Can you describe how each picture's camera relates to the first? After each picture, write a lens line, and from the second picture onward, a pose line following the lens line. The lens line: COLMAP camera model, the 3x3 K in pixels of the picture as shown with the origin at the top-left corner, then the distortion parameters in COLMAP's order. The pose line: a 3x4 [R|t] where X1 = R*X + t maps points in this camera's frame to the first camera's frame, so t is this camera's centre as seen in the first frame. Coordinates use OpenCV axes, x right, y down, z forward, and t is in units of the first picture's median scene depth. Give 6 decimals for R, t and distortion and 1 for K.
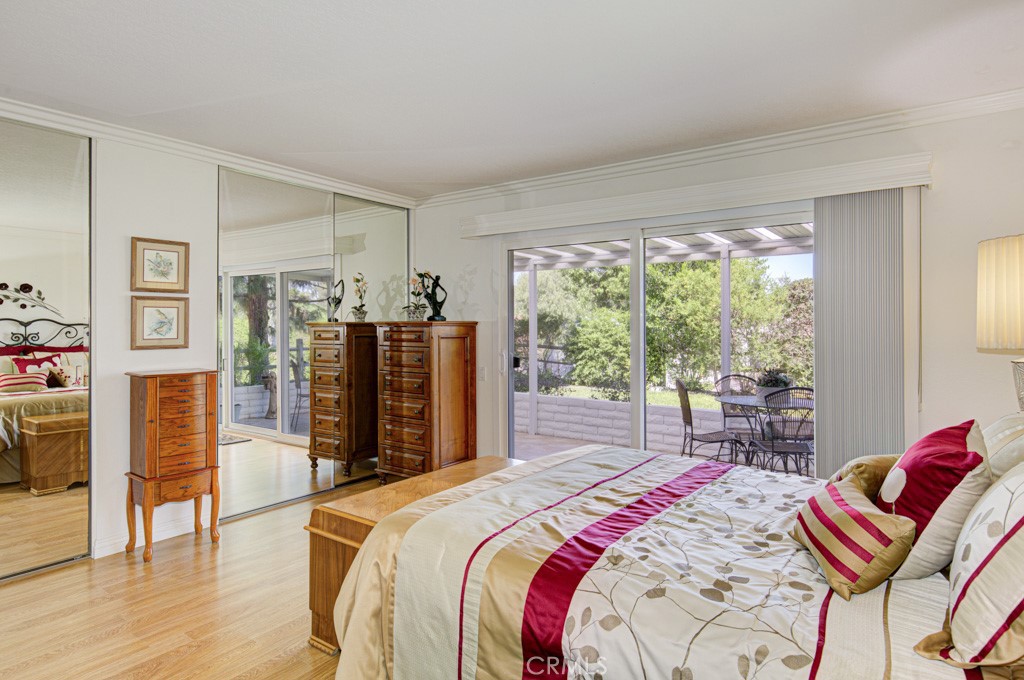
lens RADIAL K [[575.7, 0, 512.8], [0, 575.7, 318.2], [0, 0, 1]] dist [-0.001197, -0.001124]
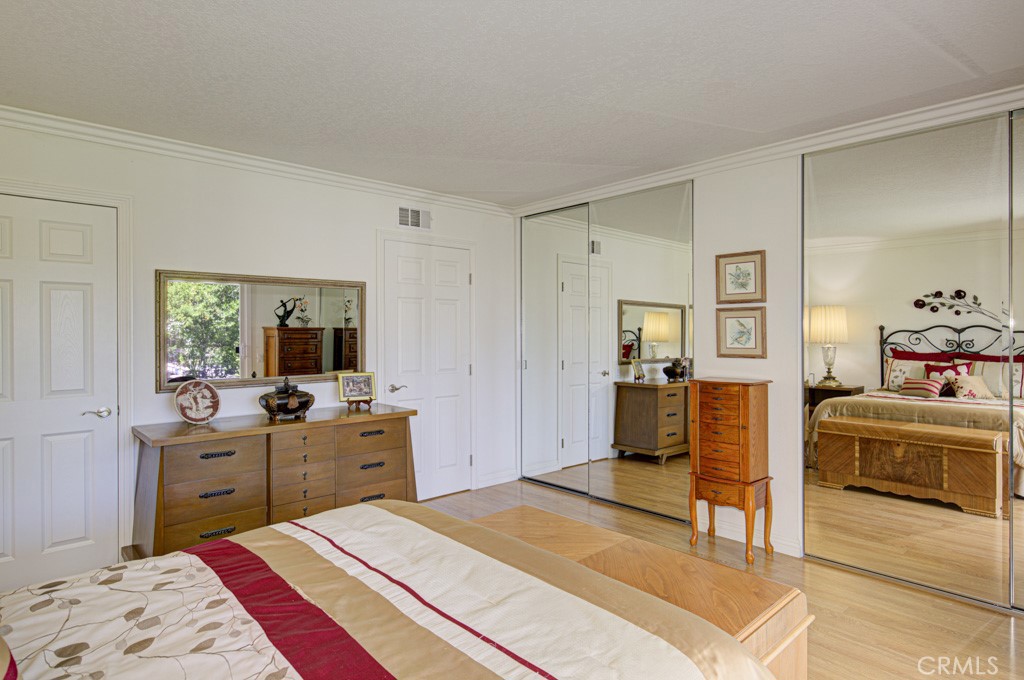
lens RADIAL K [[575.7, 0, 517.0], [0, 575.7, 331.3], [0, 0, 1]] dist [-0.001197, -0.001124]
pose [[-0.207382, 0.002064, -0.978258, 0.298024], [0.015822, 0.999874, -0.001245, 0.000273], [0.978132, -0.015737, -0.207389, 0.501603]]
